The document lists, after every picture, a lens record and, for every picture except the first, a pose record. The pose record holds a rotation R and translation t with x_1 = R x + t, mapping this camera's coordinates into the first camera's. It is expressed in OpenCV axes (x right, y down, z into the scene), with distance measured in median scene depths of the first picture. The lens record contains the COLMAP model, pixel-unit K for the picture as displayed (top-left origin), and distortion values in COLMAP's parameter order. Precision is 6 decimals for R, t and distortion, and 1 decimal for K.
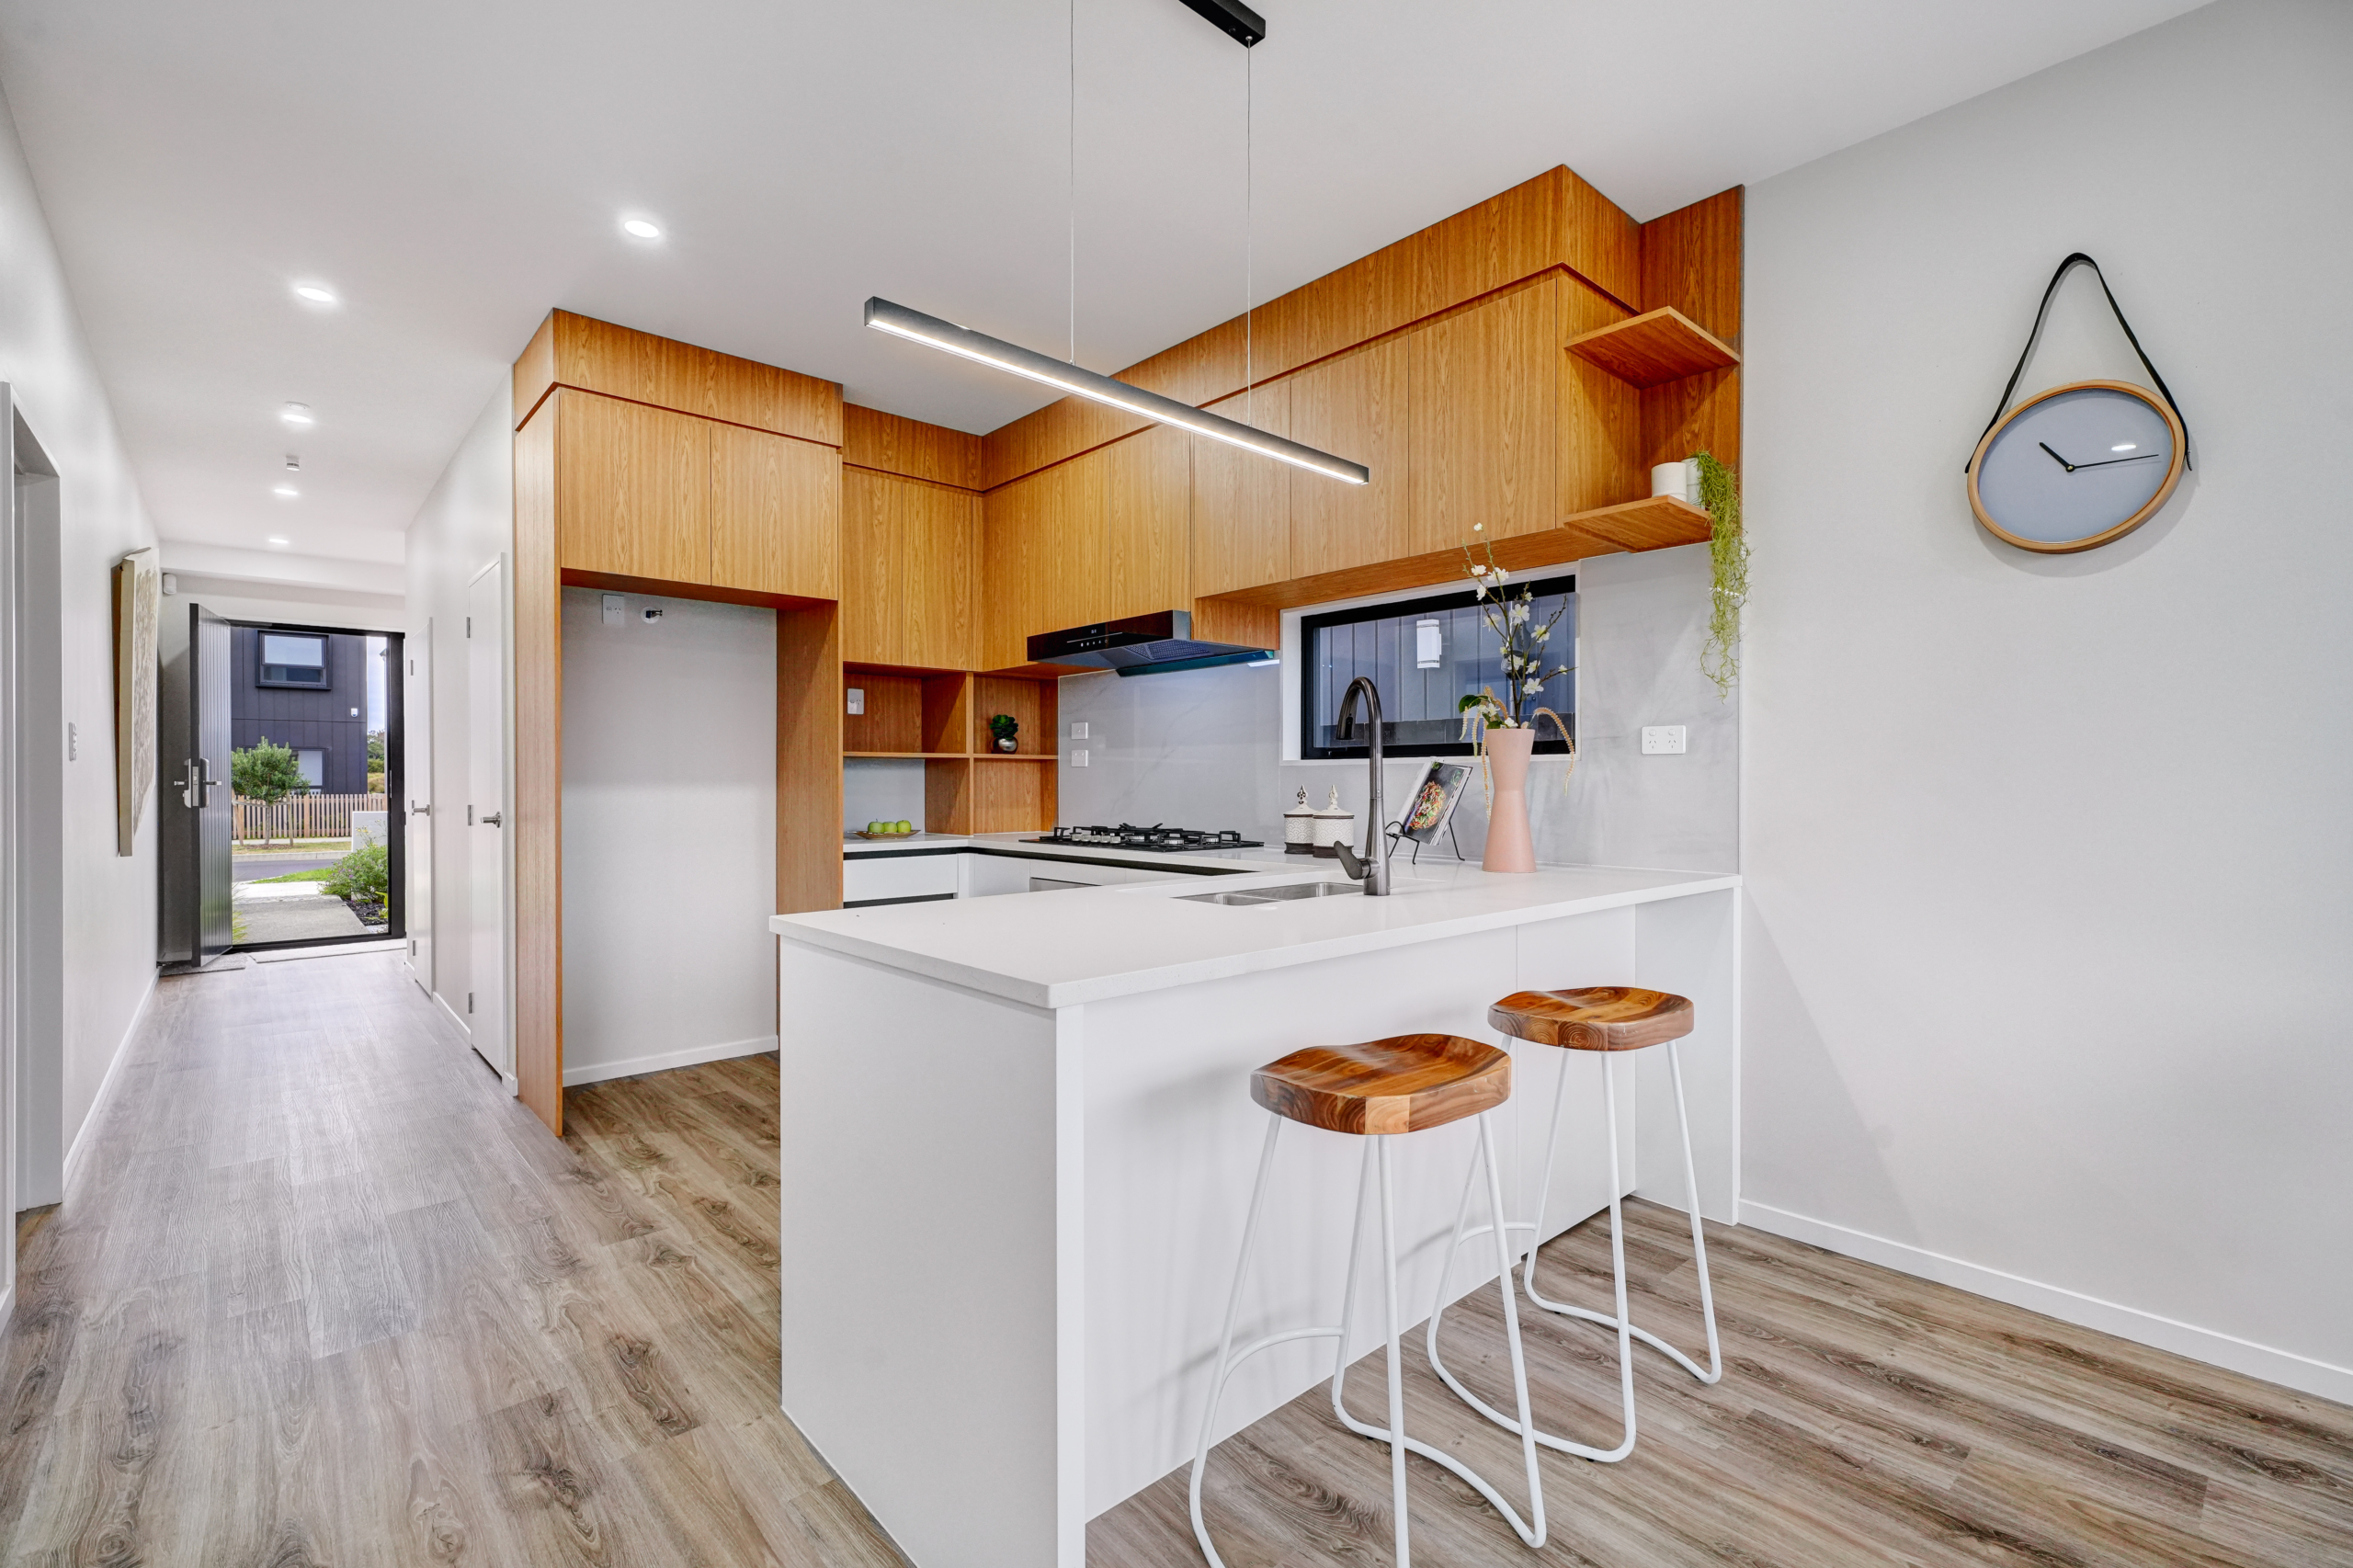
lens RADIAL K [[1041.8, 0, 1178.6], [0, 1041.8, 798.8], [0, 0, 1]] dist [0.001885, 0.000927]
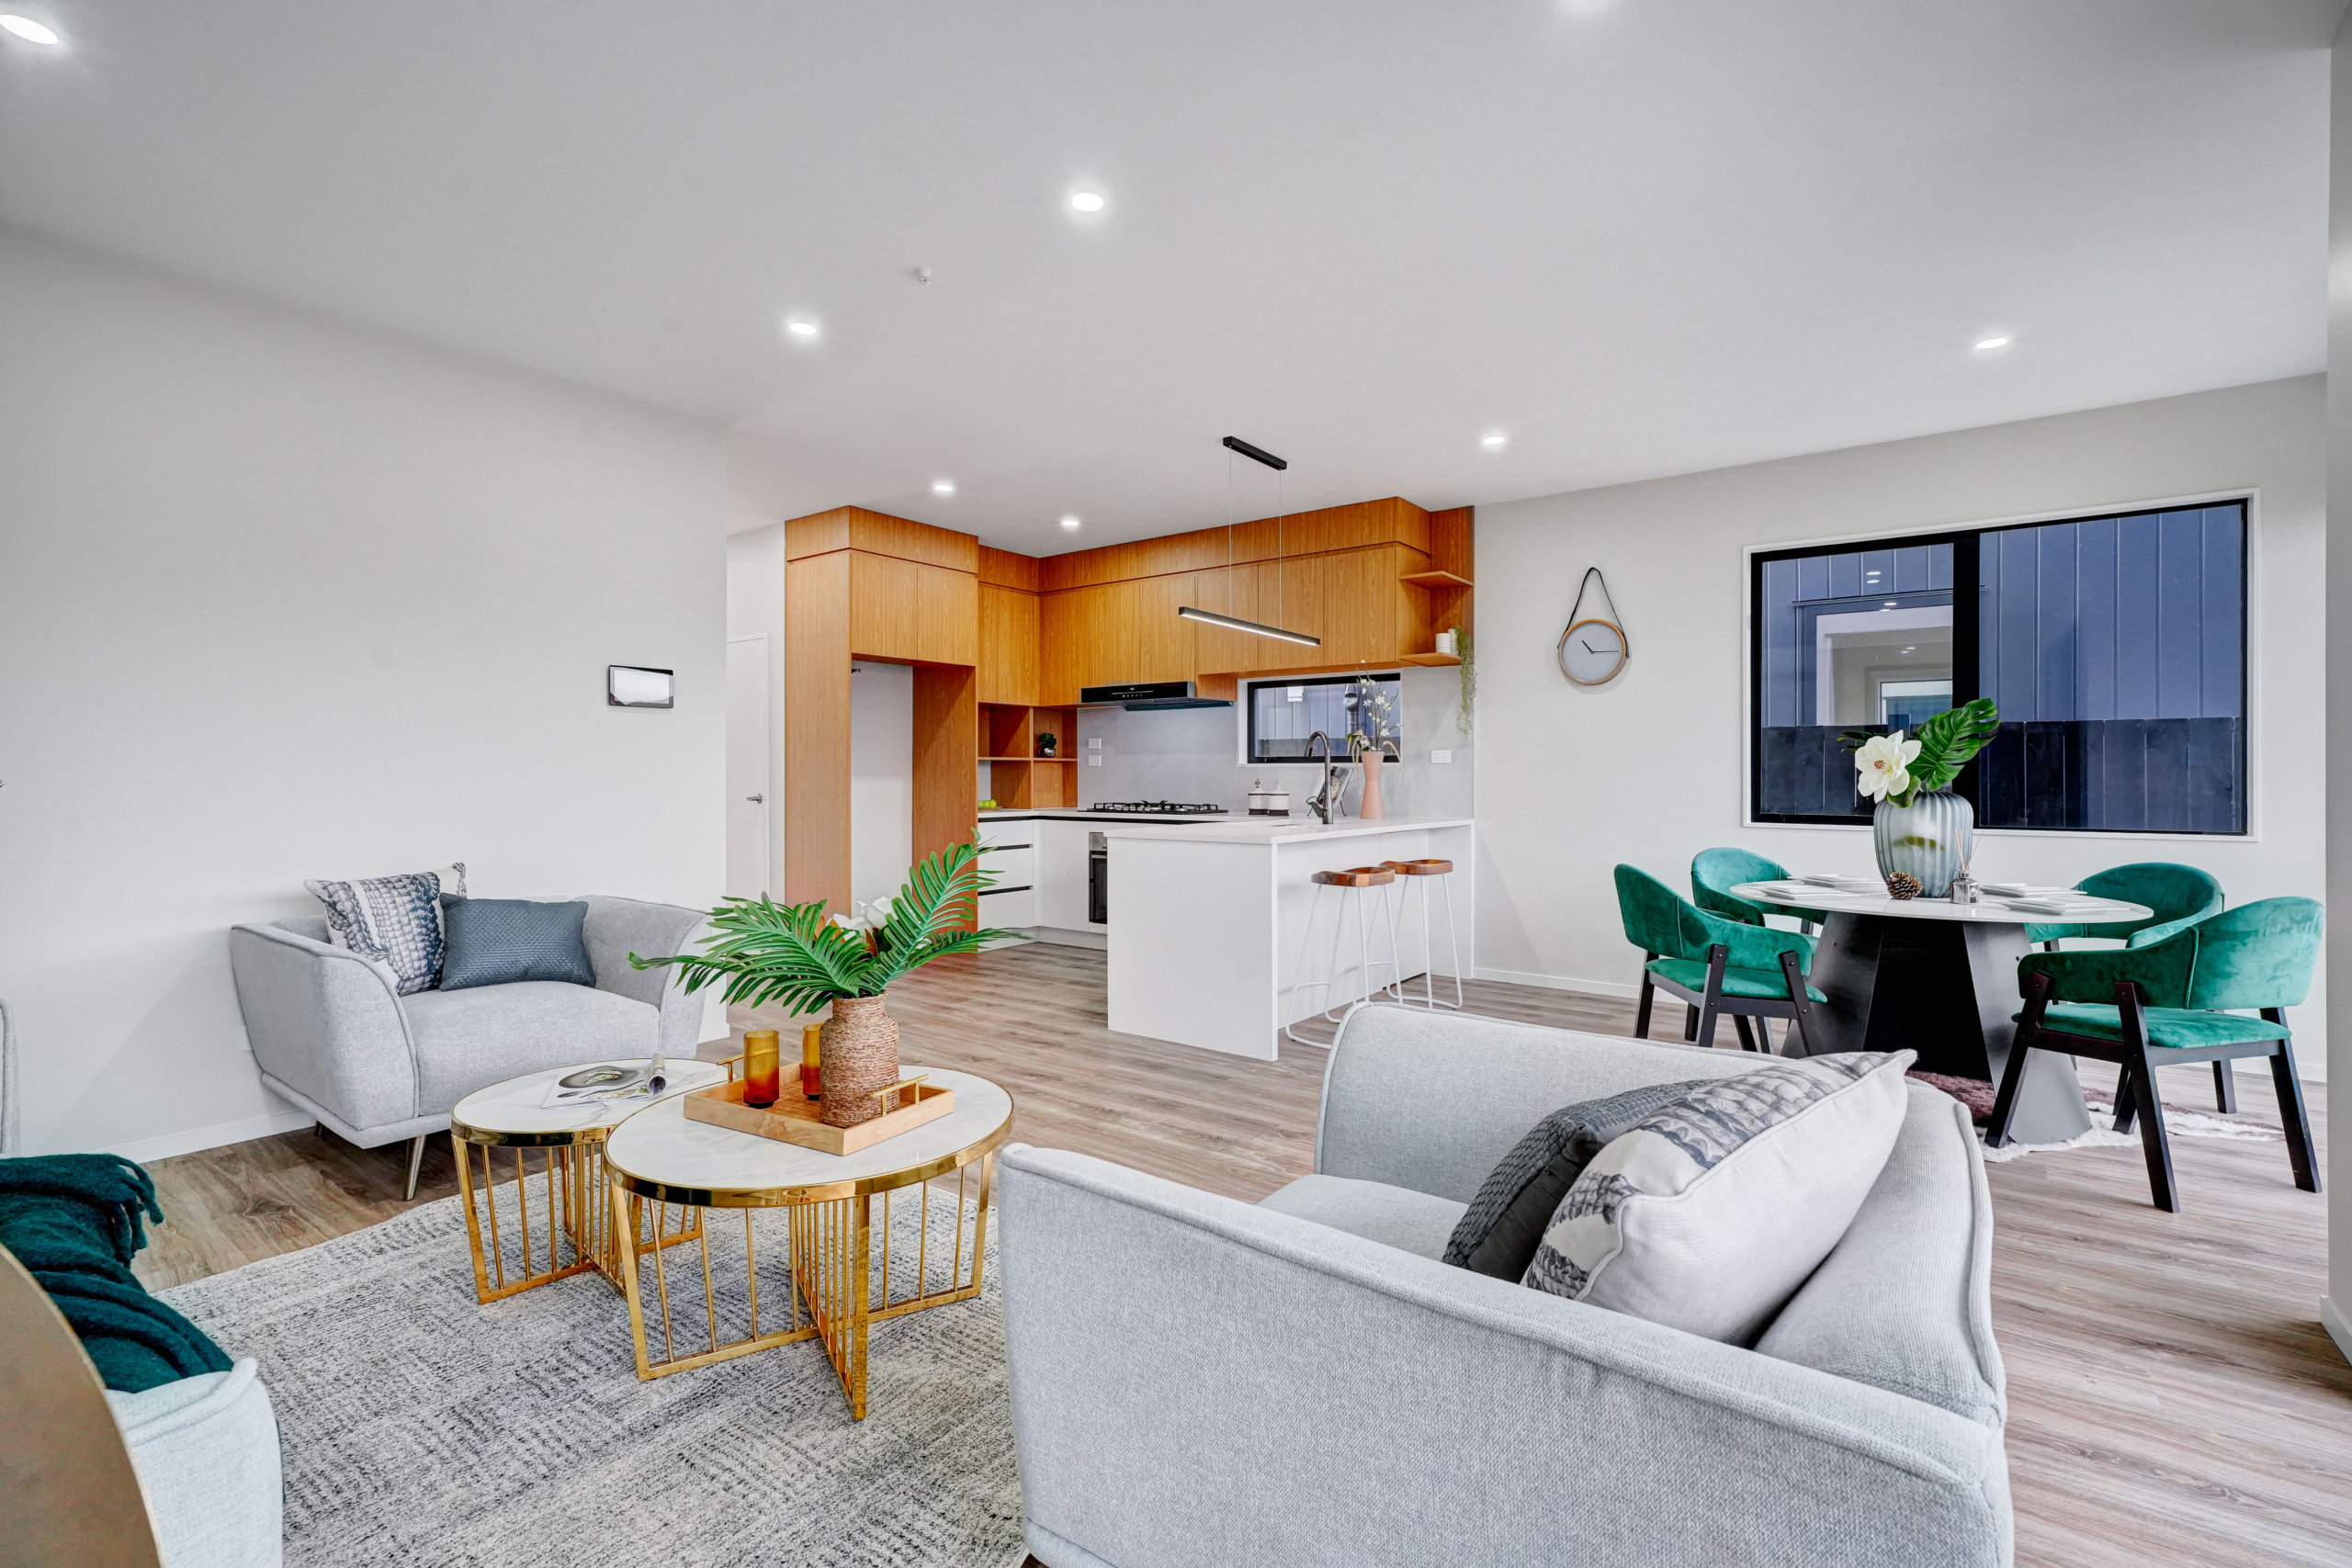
lens RADIAL K [[1048.8, 0, 1176.0], [0, 1048.8, 784.0], [0, 0, 1]] dist [-0.002448, -0.000333]
pose [[0.981797, 0.000418, 0.189933, -0.354322], [0.001040, 0.999971, -0.007578, 0.010954], [-0.189931, 0.007637, 0.981768, -0.749091]]
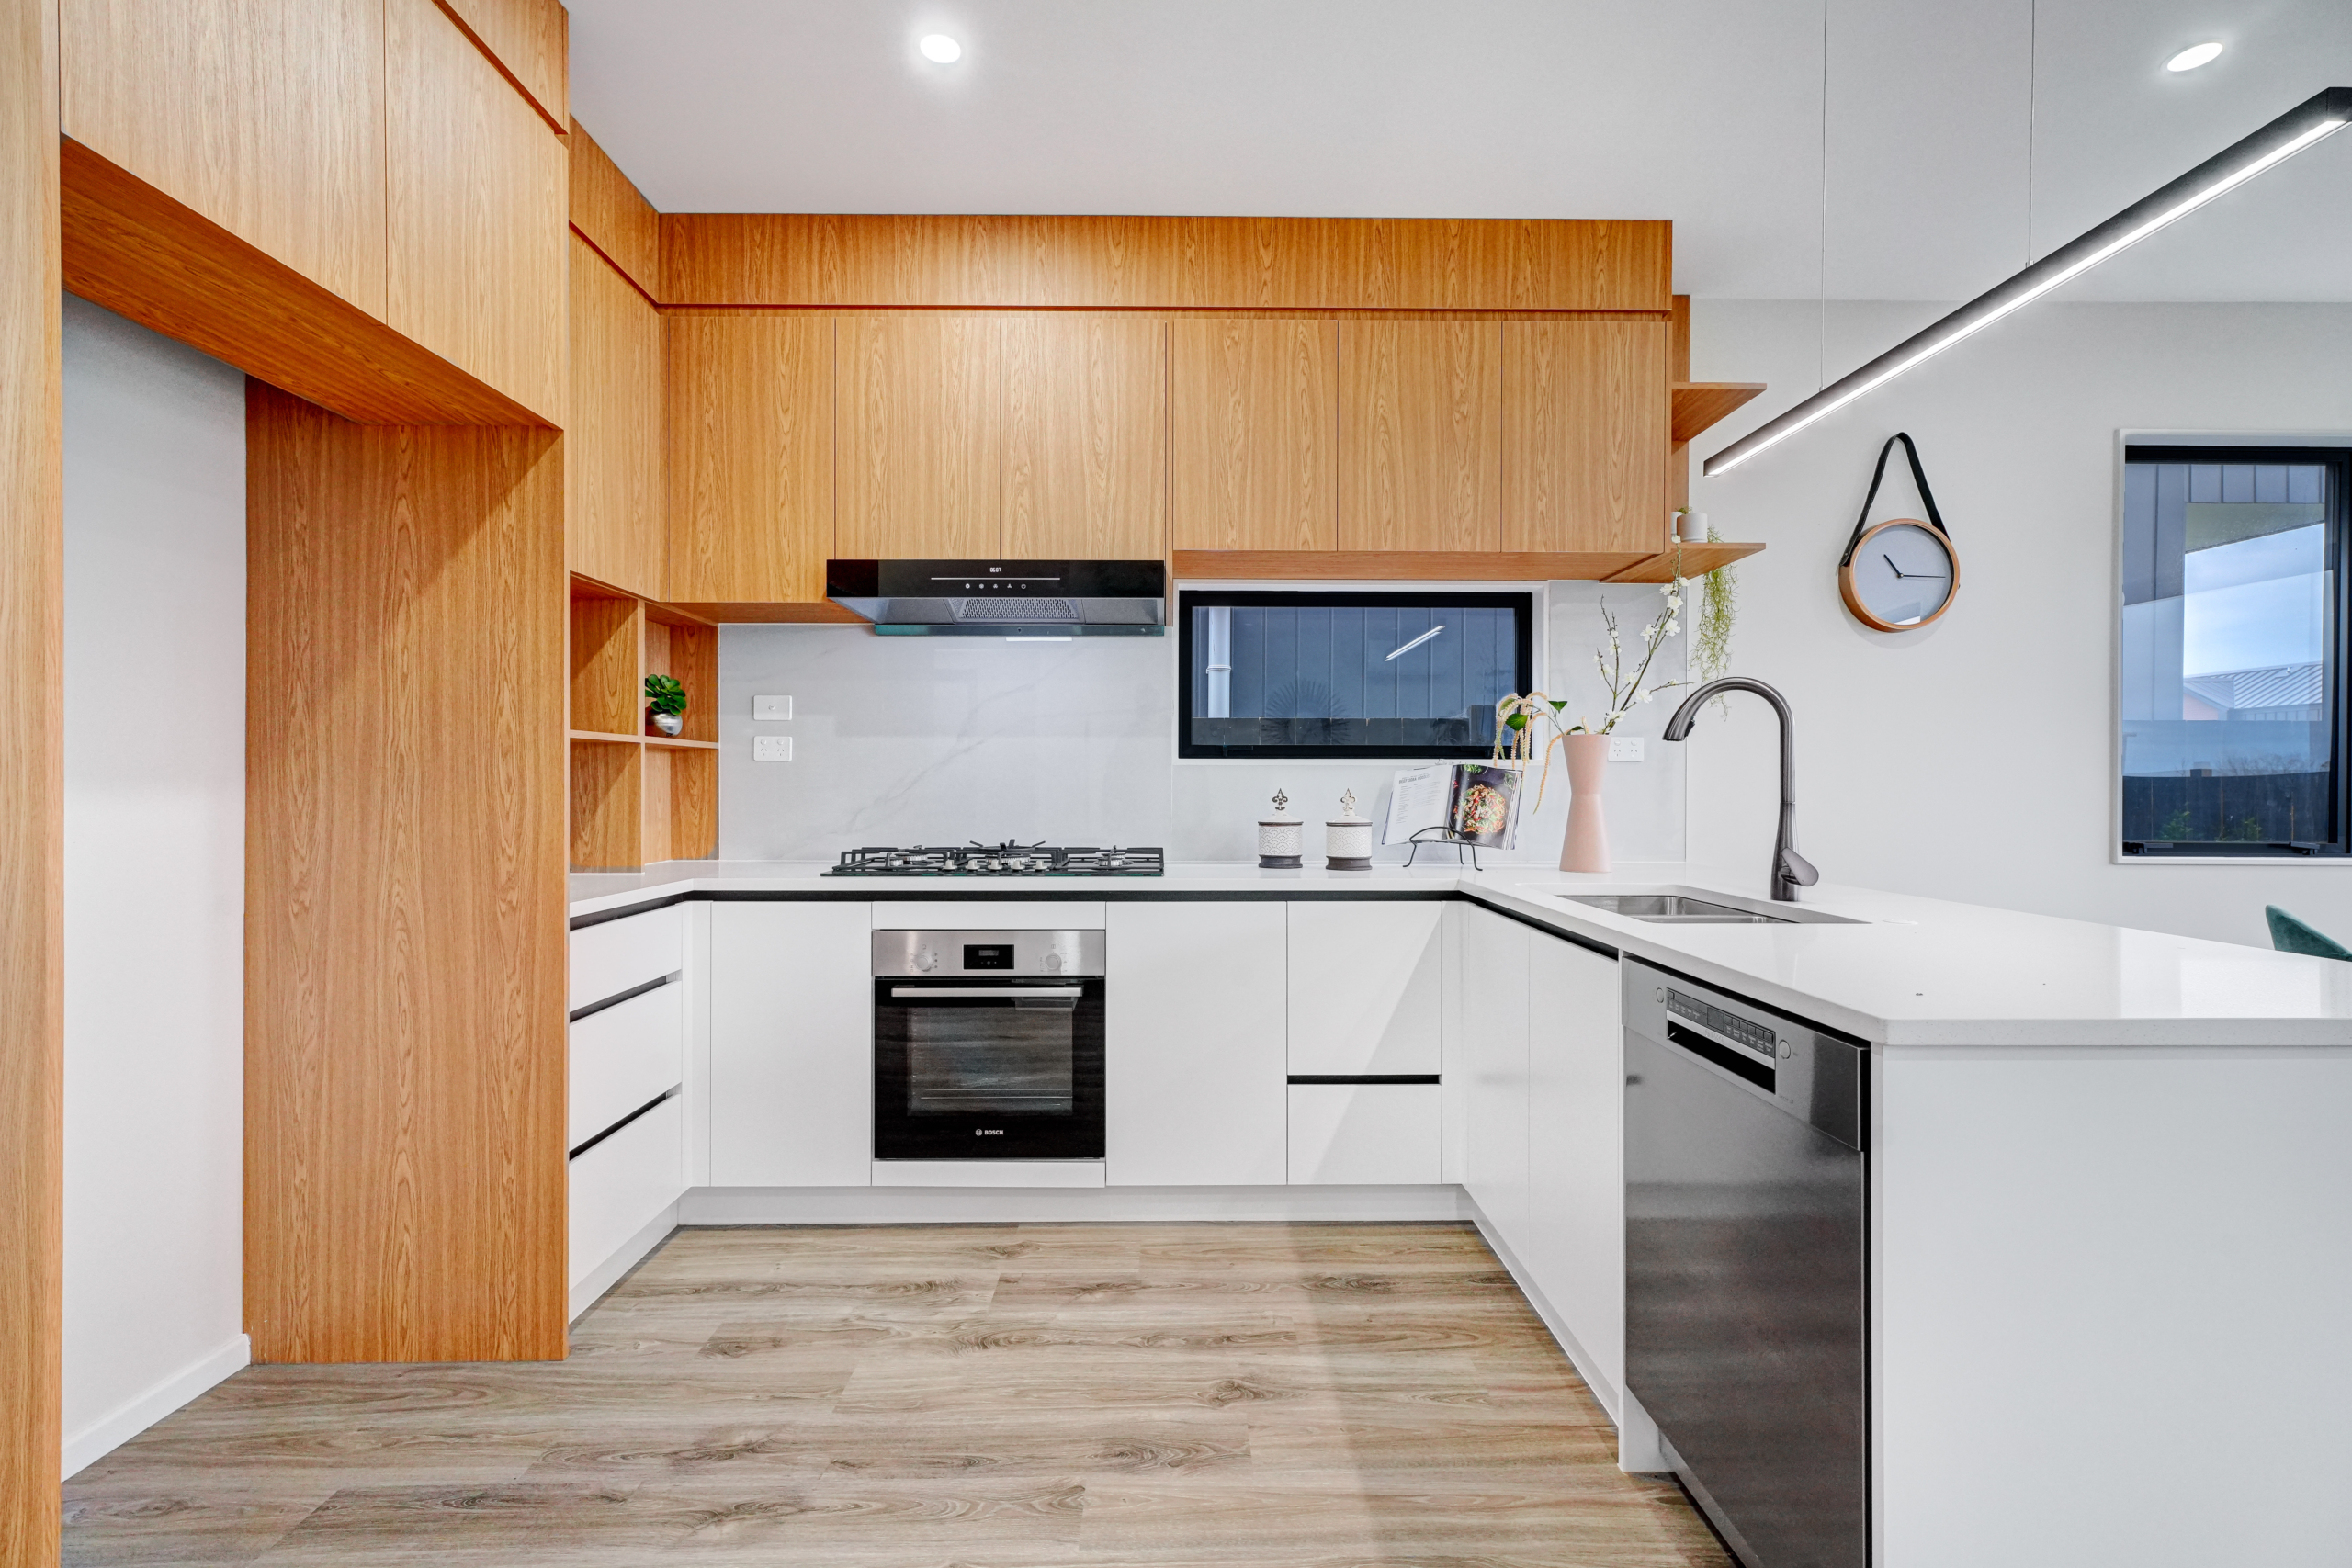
lens RADIAL K [[1041.2, 0, 1178.1], [0, 1041.2, 798.8], [0, 0, 1]] dist [0.001885, 0.000927]
pose [[0.657711, -0.004673, 0.753256, -0.551582], [0.010428, 0.999941, -0.002902, -0.003032], [-0.753198, 0.009763, 0.657721, 0.466597]]
